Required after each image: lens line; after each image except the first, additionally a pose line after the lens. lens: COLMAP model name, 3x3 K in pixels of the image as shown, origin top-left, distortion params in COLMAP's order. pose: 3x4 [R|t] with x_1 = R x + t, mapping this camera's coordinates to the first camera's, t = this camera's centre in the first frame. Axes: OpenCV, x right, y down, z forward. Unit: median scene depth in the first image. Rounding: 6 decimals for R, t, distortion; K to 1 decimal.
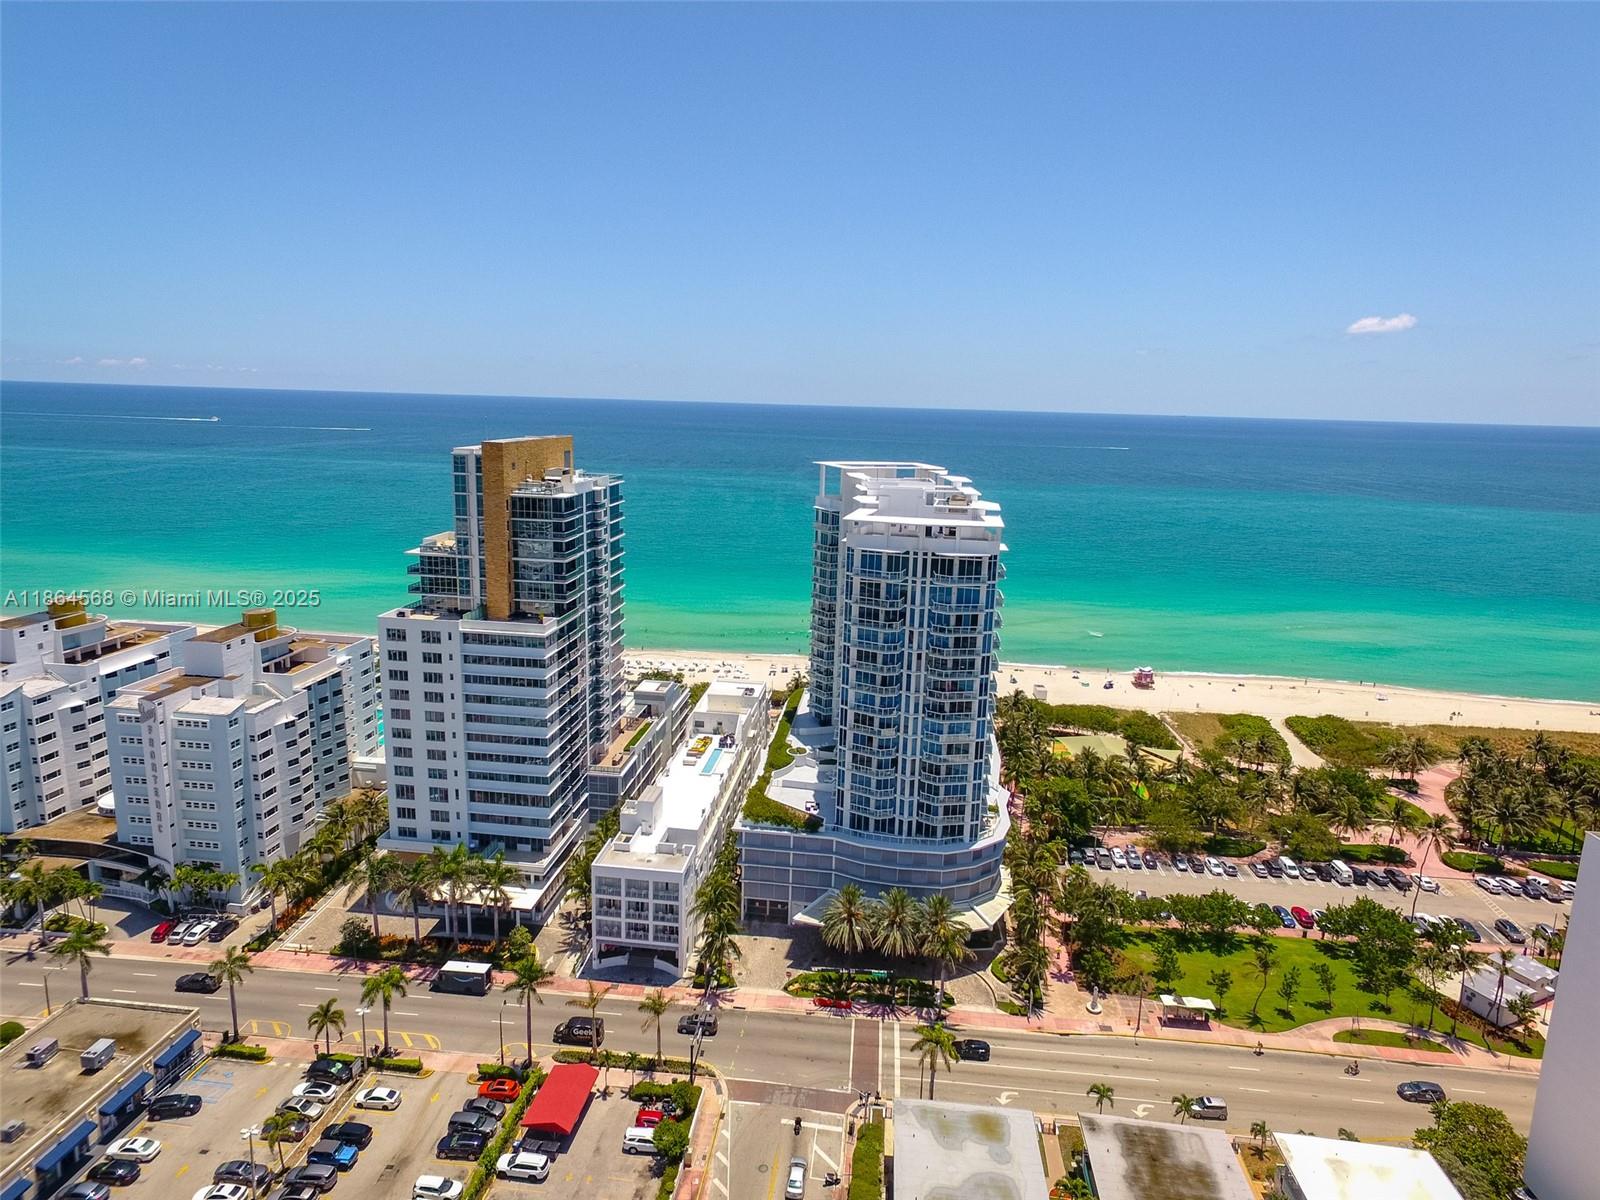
lens RADIAL K [[929.6, 0, 795.0], [0, 929.6, 598.2], [0, 0, 1]] dist [0.005576, 0.002150]
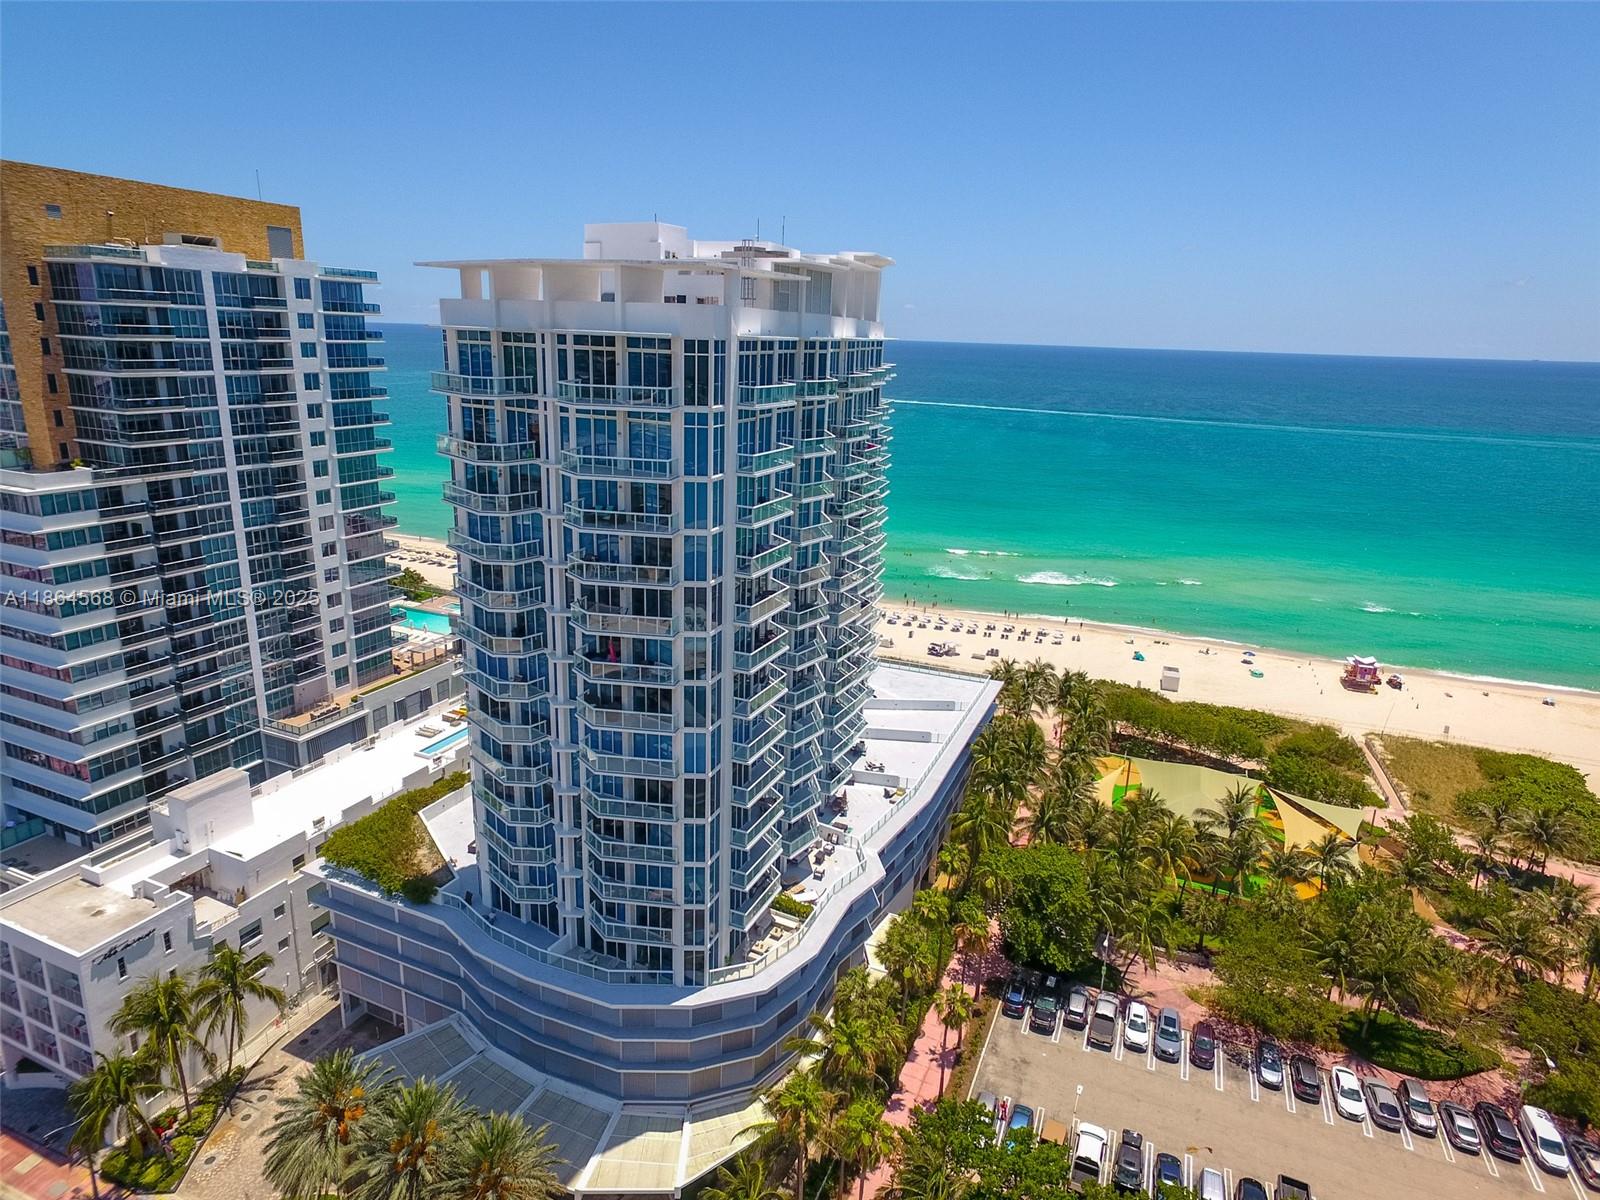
lens RADIAL K [[924.7, 0, 800.5], [0, 924.7, 582.5], [0, 0, 1]] dist [-0.006576, 0.021421]
pose [[0.957229, 0.078014, -0.278616, 0.340990], [-0.066187, 0.996471, 0.051622, 0.032563], [0.281660, -0.030973, 0.959014, 0.557794]]
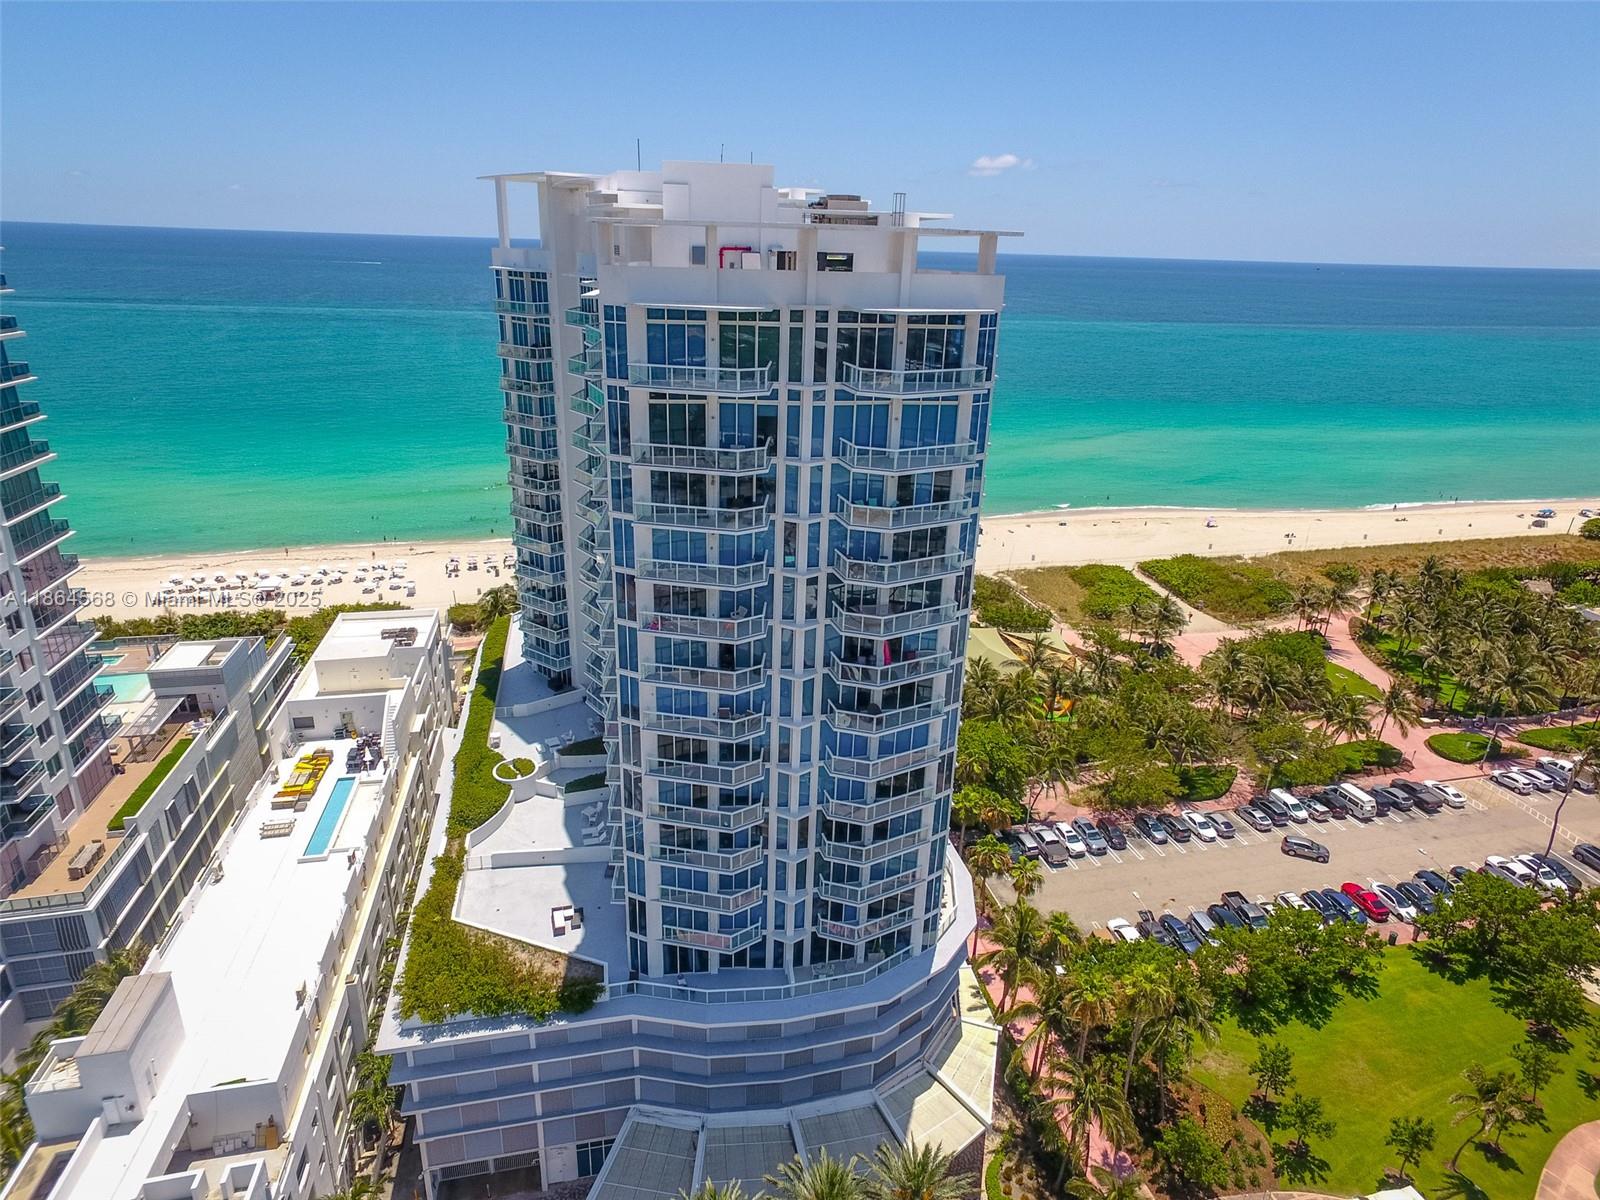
lens RADIAL K [[920.4, 0, 797.6], [0, 920.4, 585.1], [0, 0, 1]] dist [-0.005875, 0.020515]
pose [[0.943409, -0.114852, 0.311108, 0.003725], [0.065949, 0.984352, 0.163408, -0.002304], [-0.325008, -0.133644, 0.936221, 0.584416]]
